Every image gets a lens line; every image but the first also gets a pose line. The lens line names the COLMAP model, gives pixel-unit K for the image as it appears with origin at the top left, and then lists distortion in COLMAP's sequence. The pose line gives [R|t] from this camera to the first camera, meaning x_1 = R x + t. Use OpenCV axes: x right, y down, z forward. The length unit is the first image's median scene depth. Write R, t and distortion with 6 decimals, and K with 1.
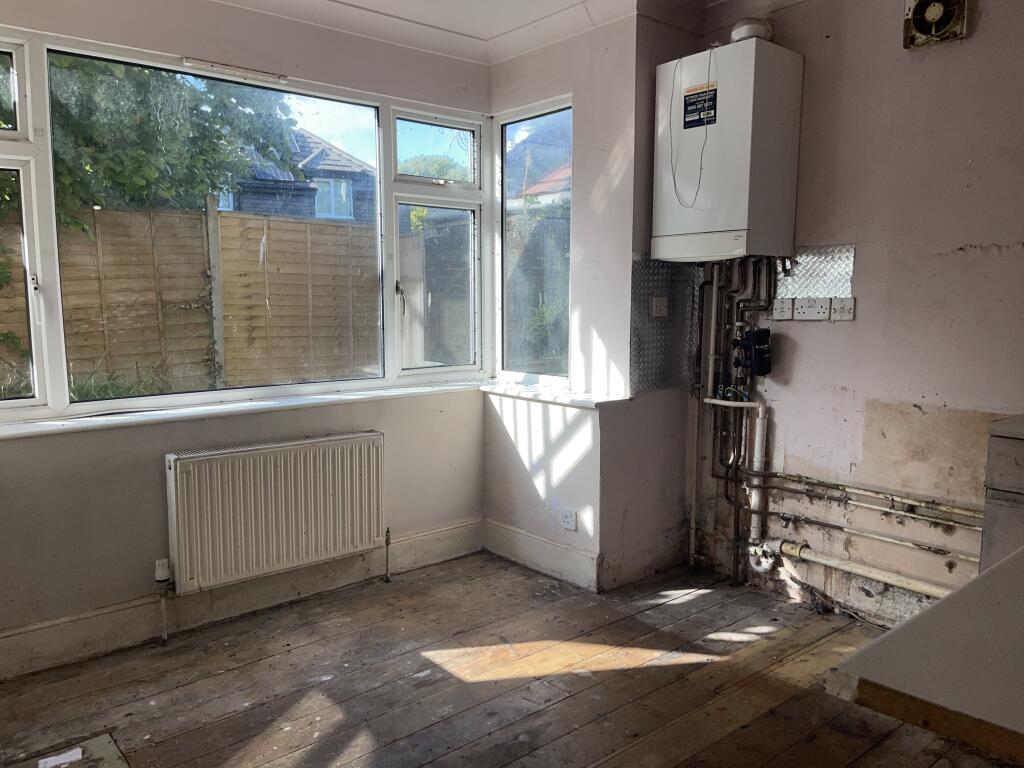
lens RADIAL K [[766.9, 0, 518.9], [0, 766.9, 384.6], [0, 0, 1]] dist [0.037772, -0.076251]
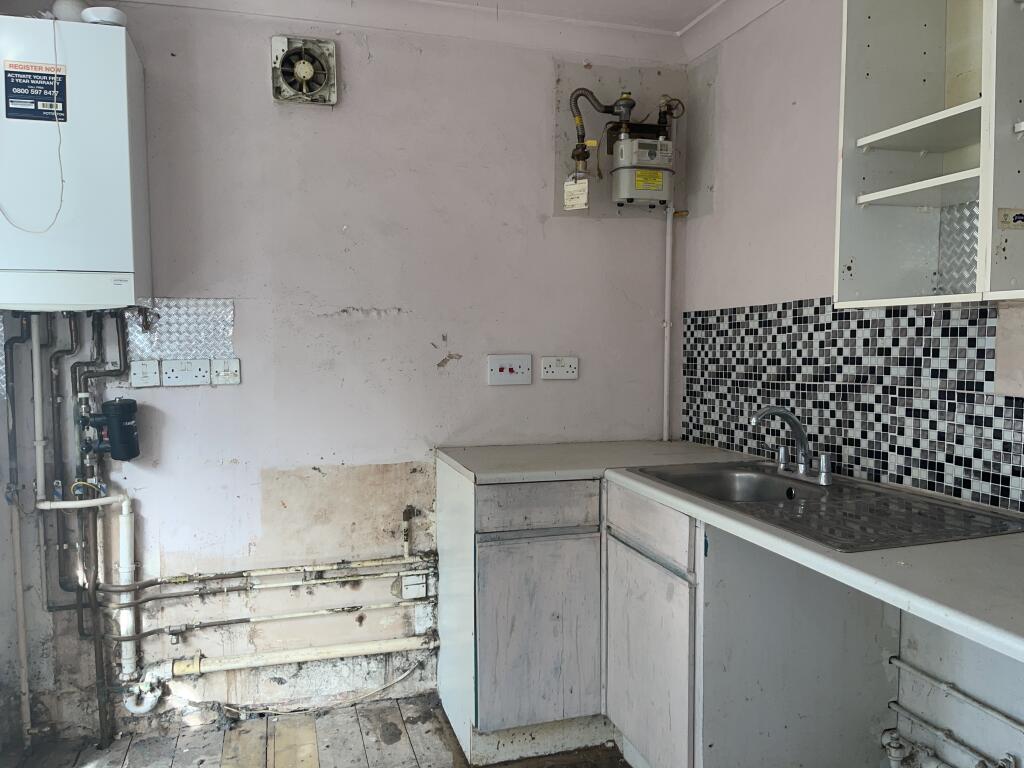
lens RADIAL K [[766.9, 0, 517.0], [0, 766.9, 384.1], [0, 0, 1]] dist [0.037772, -0.076251]
pose [[0.382674, -0.052149, 0.922411, -0.254633], [0.105135, 0.994378, 0.012601, -0.058608], [-0.917882, 0.092155, 0.386005, 0.350321]]
